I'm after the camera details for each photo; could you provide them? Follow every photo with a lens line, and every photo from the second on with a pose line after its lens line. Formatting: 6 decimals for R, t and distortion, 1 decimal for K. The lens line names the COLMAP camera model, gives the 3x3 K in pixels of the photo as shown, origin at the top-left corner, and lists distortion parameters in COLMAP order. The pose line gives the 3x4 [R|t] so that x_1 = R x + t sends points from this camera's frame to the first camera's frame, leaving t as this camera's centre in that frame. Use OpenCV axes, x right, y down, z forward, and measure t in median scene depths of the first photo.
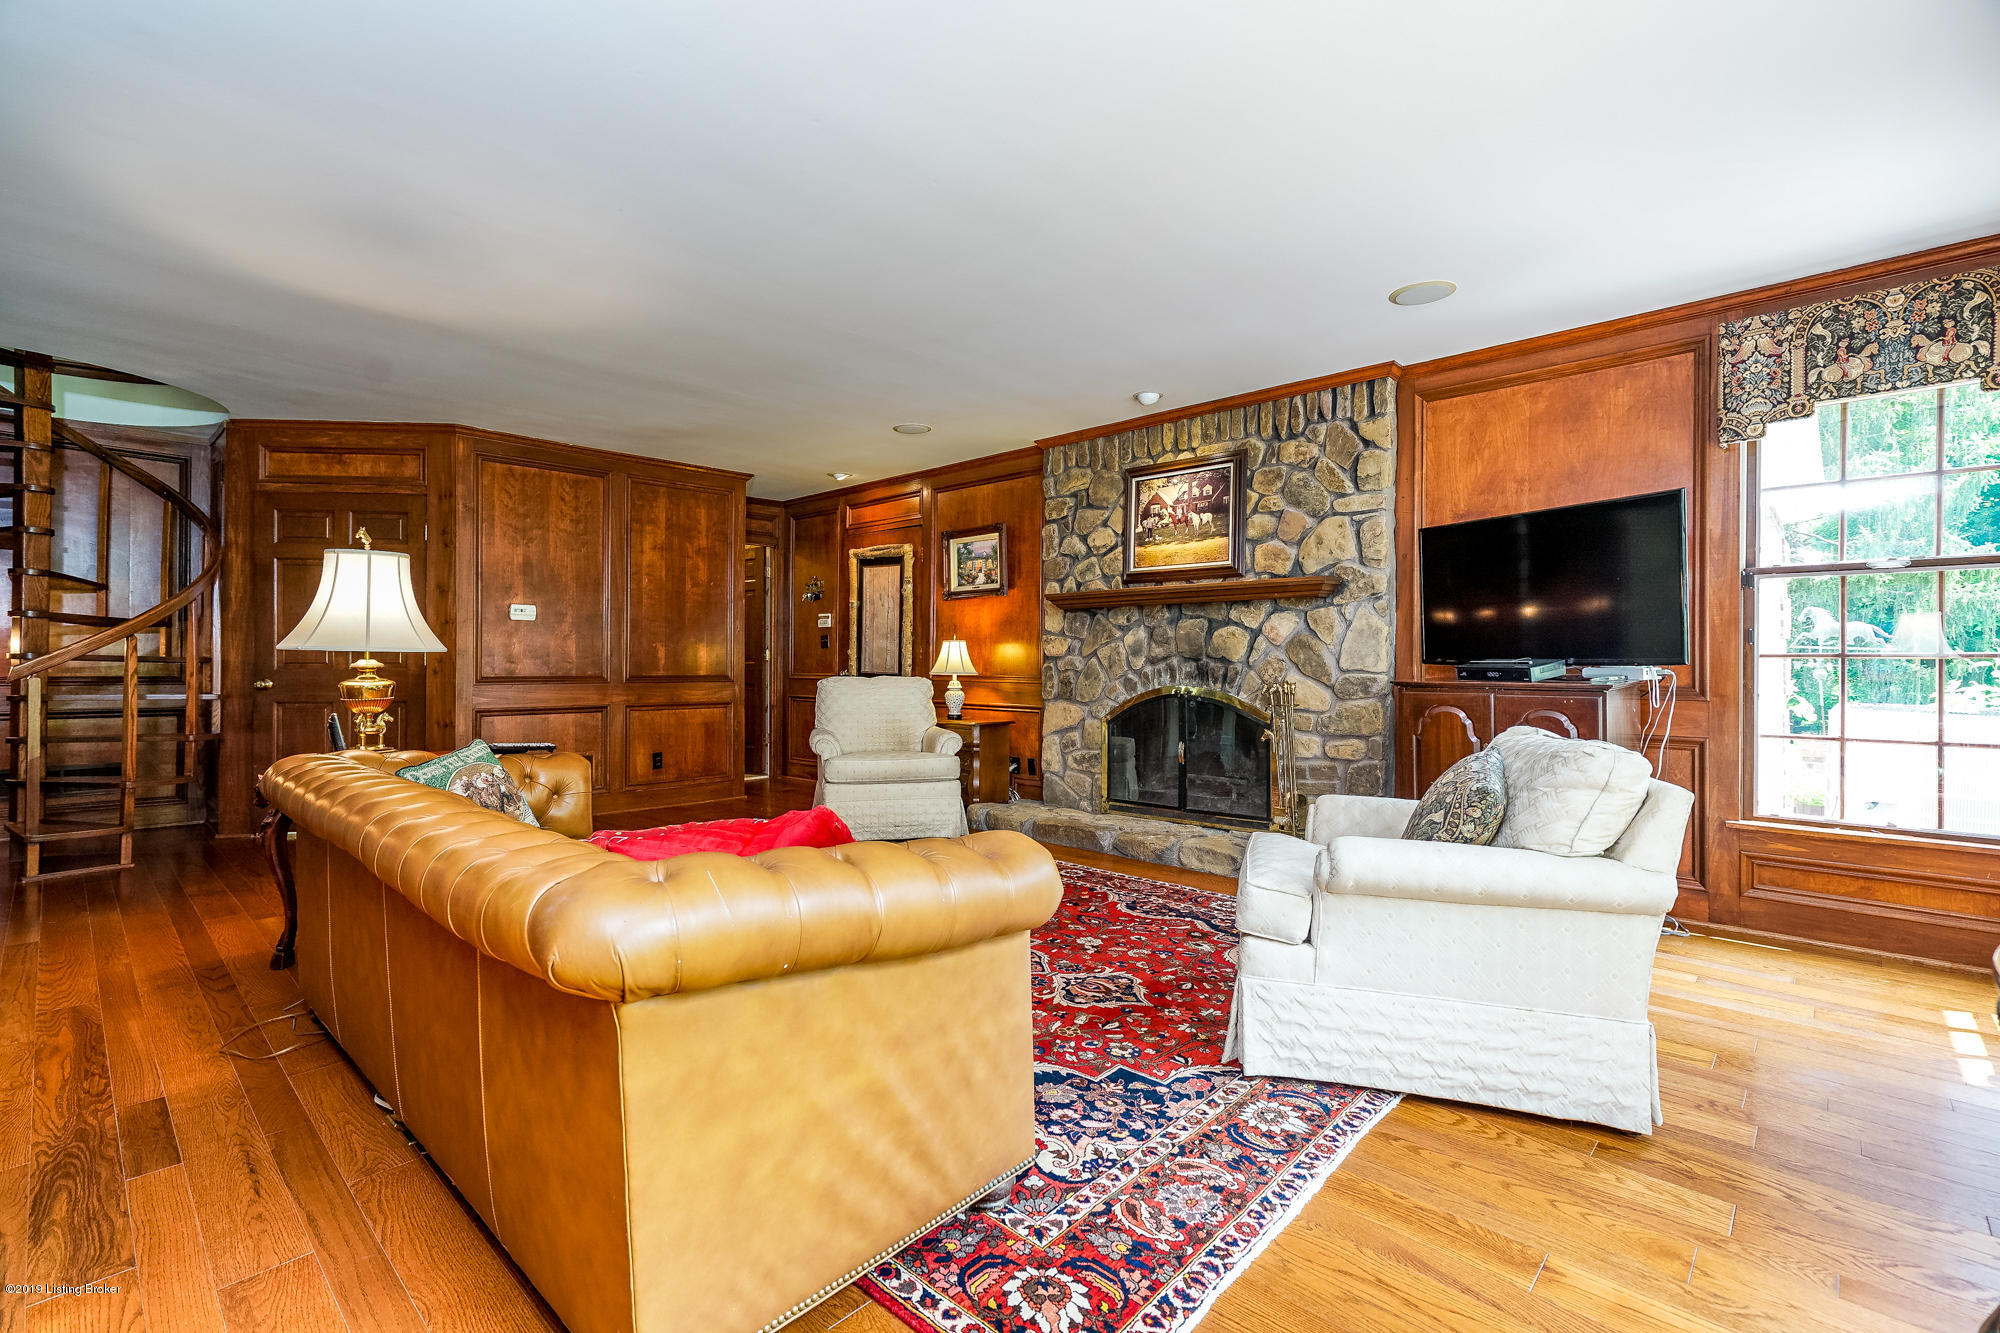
lens RADIAL K [[900.4, 0, 1003.7], [0, 900.4, 665.7], [0, 0, 1]] dist [0.008748, 0.002439]
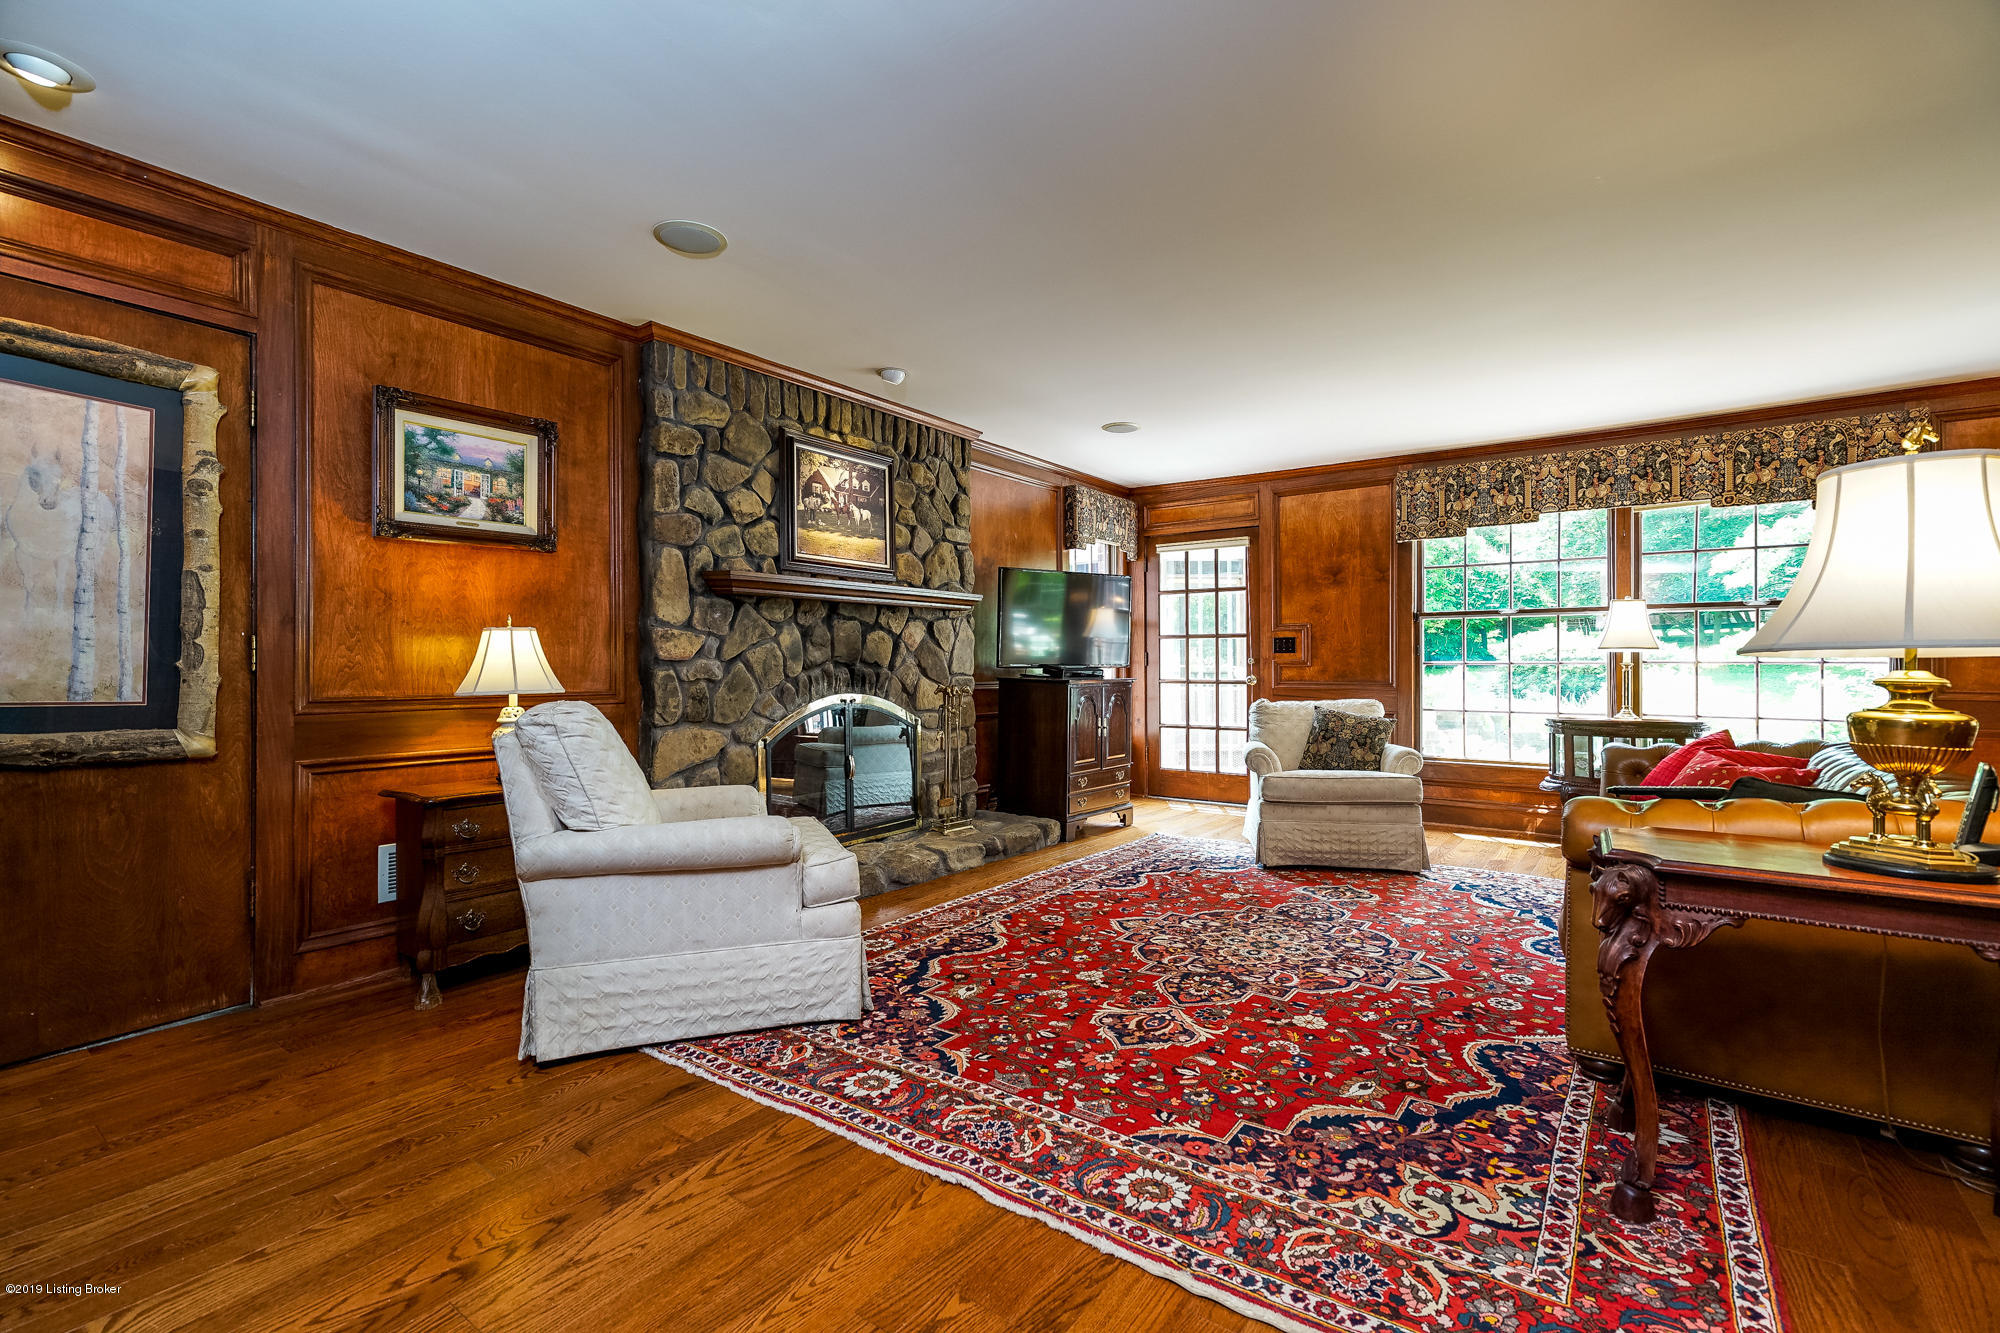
lens RADIAL K [[900.4, 0, 1004.4], [0, 900.4, 662.1], [0, 0, 1]] dist [0.008748, 0.002439]
pose [[-0.110459, 0.000339, 0.993881, -0.667807], [0.003605, 0.999993, 0.000060, -0.008354], [-0.993874, 0.003590, -0.110459, 0.877801]]
